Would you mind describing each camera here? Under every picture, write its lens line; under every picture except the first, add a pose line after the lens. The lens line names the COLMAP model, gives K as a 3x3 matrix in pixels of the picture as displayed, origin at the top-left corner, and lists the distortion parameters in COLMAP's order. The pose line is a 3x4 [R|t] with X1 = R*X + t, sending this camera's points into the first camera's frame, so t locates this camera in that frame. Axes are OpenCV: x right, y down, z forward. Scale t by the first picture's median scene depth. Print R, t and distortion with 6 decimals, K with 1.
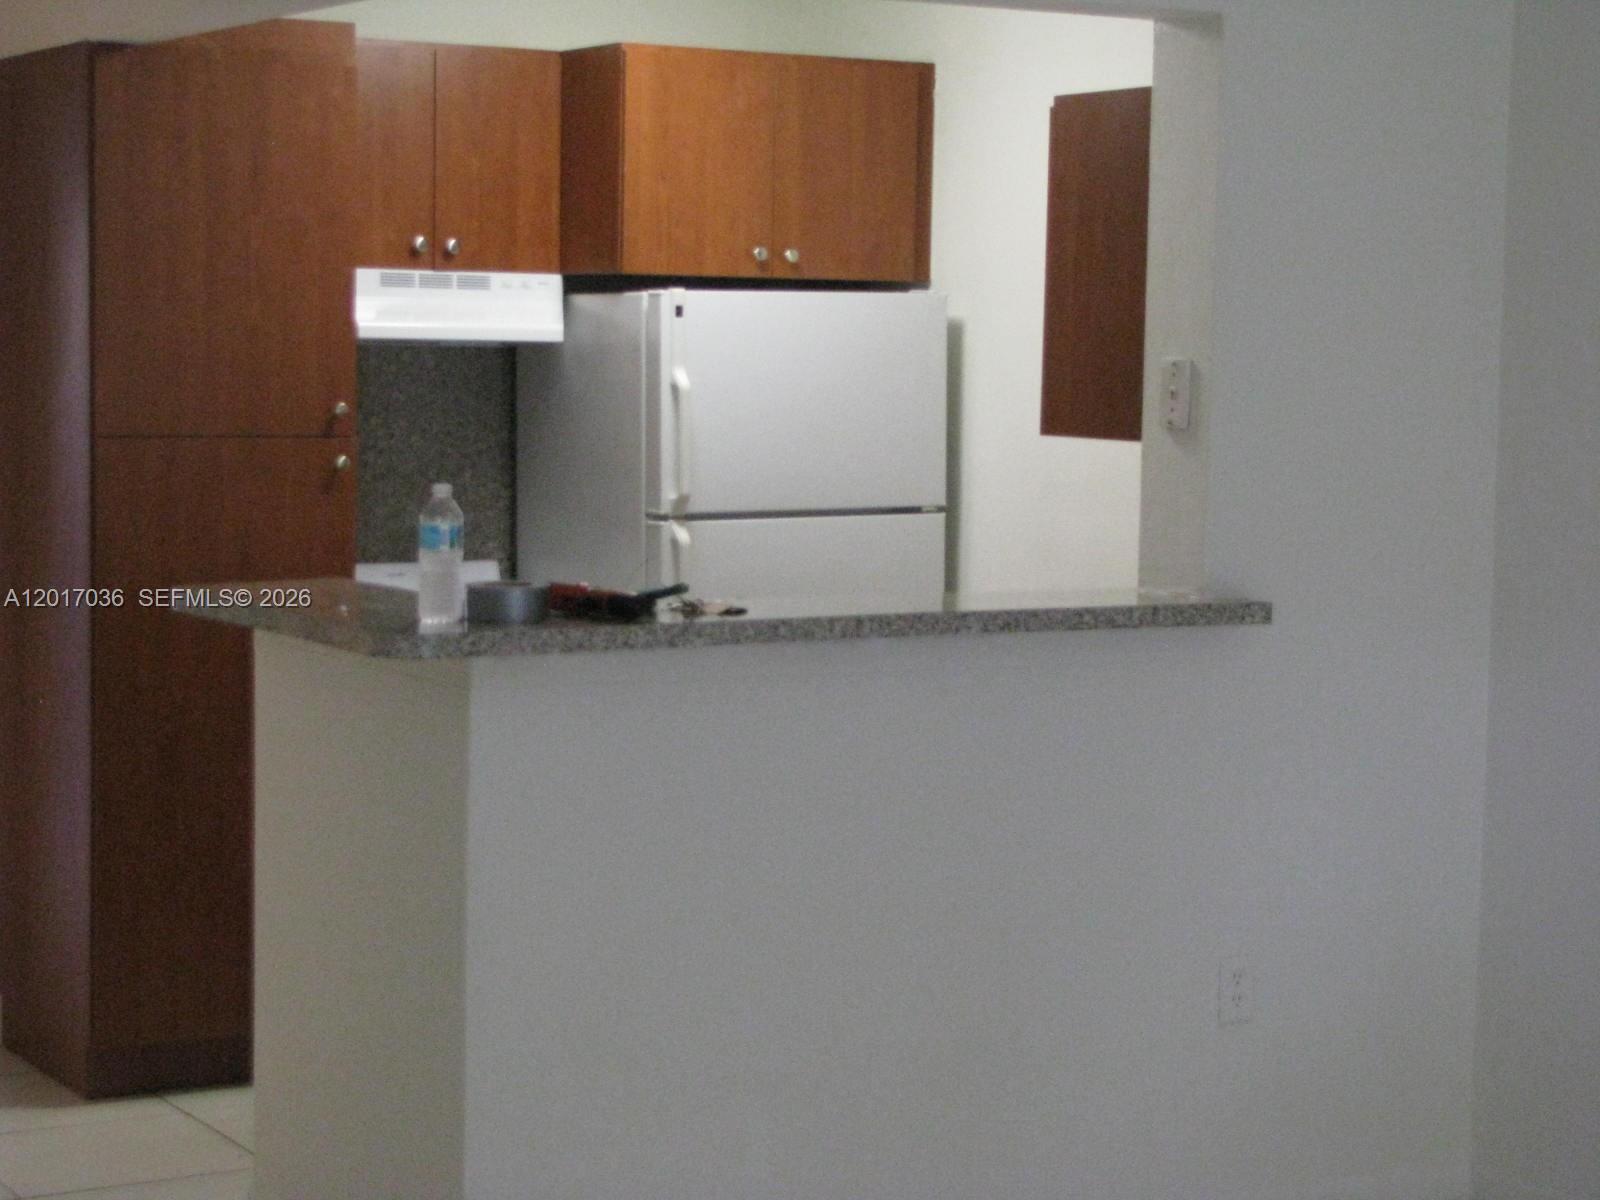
lens RADIAL K [[3267.4, 0, 800.0], [0, 3267.4, 600.0], [0, 0, 1]] dist [-0.061589, -0.117409]
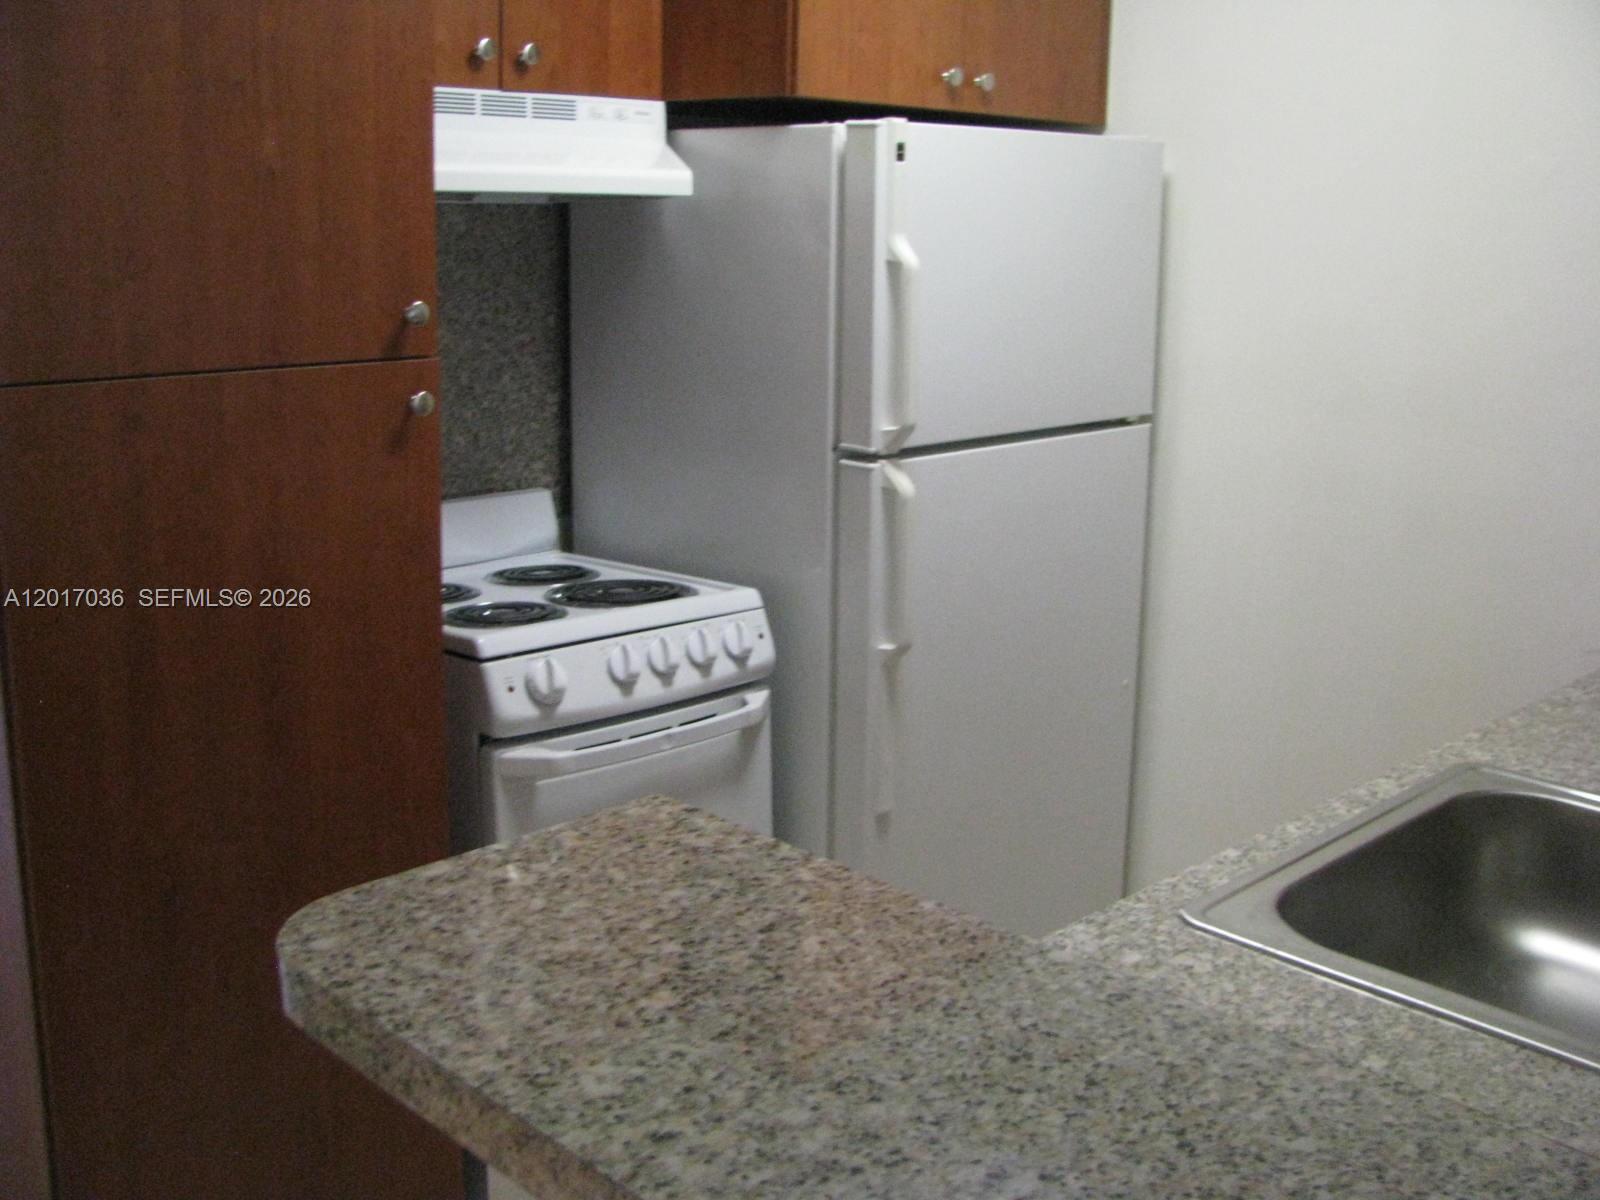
lens RADIAL K [[1688.3, 0, 800.0], [0, 1688.3, 600.0], [0, 0, 1]] dist [-0.166524, 0.000868]
pose [[0.967843, -0.051160, 0.246297, -0.141161], [0.011746, 0.987224, 0.158907, -0.050601], [-0.251280, -0.150904, 0.956079, 0.642203]]
